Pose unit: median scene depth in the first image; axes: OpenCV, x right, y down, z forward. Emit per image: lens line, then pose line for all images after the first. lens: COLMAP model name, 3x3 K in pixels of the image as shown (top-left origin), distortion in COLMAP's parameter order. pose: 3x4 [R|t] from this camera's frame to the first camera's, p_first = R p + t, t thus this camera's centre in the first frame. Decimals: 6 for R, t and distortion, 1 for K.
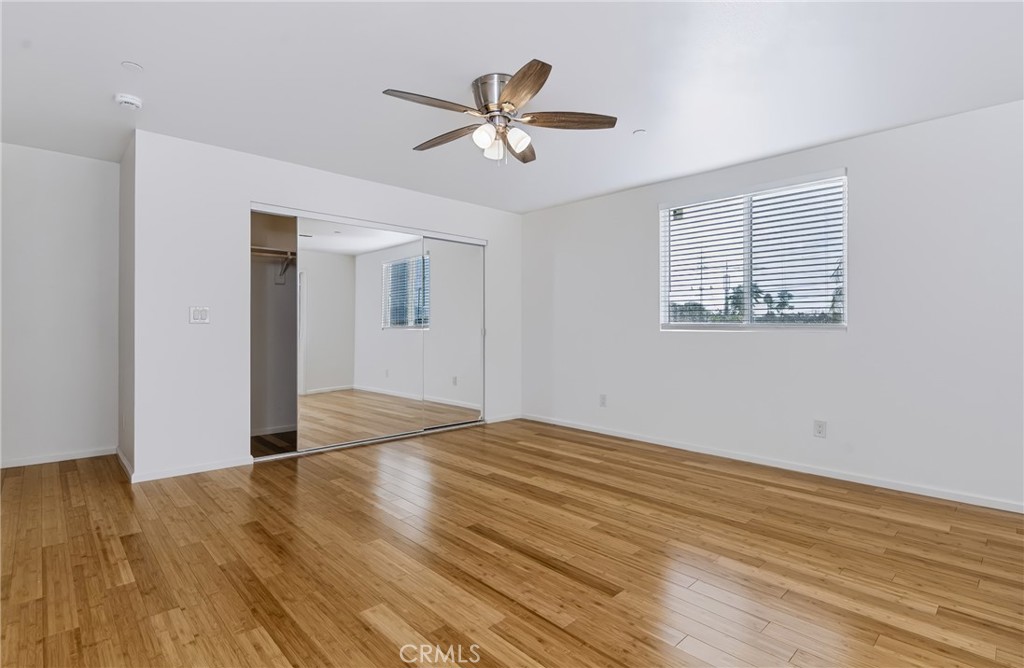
lens RADIAL K [[488.9, 0, 517.8], [0, 488.9, 329.5], [0, 0, 1]] dist [0.004389, -0.000816]
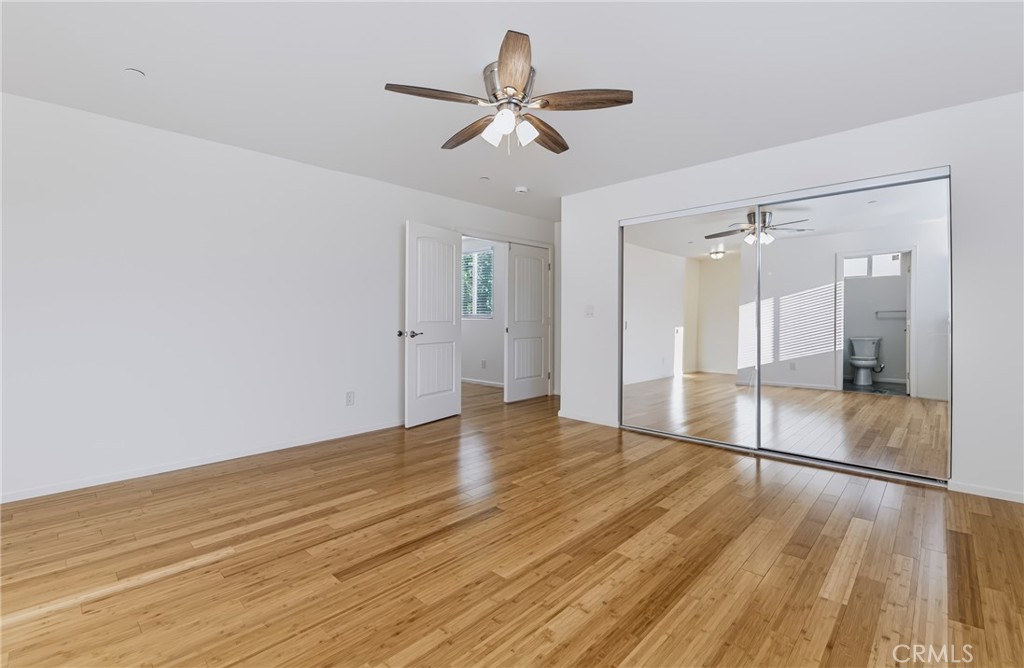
lens RADIAL K [[448.5, 0, 510.9], [0, 448.5, 325.2], [0, 0, 1]] dist [-0.007550, -0.002377]
pose [[0.048680, 0.010213, -0.998762, 0.806846], [-0.002963, 0.999945, 0.010081, 0.002473], [0.998810, 0.002469, 0.048707, 0.927178]]
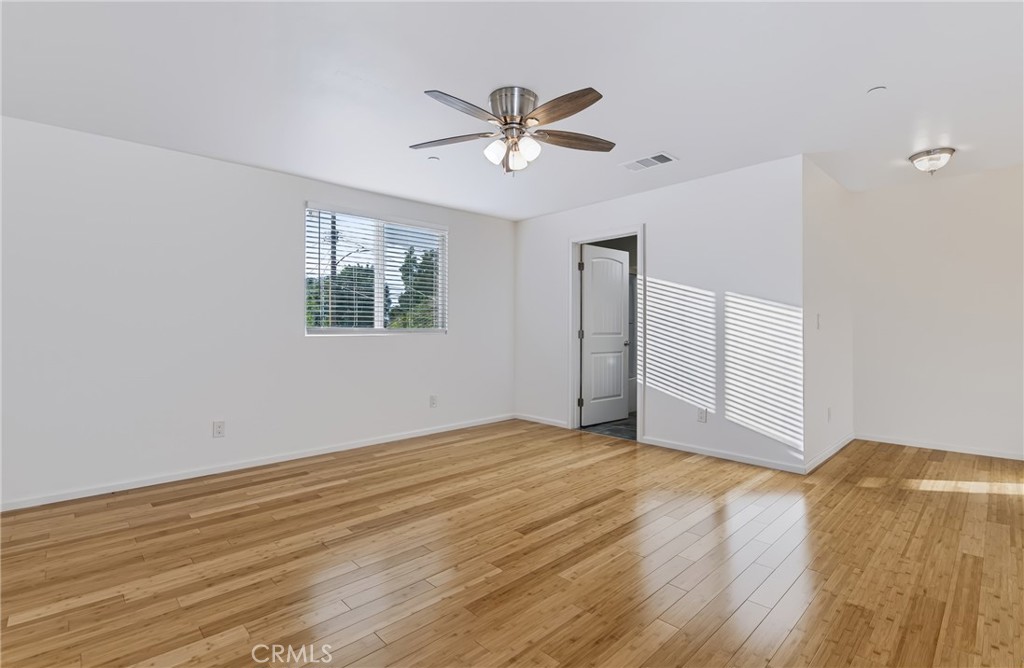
lens RADIAL K [[488.9, 0, 517.7], [0, 488.9, 334.4], [0, 0, 1]] dist [0.004389, -0.000816]
pose [[-0.010892, -0.012323, 0.999865, -1.016832], [0.009358, 0.999879, 0.012426, -0.008278], [-0.999897, 0.009492, -0.010775, 0.960168]]
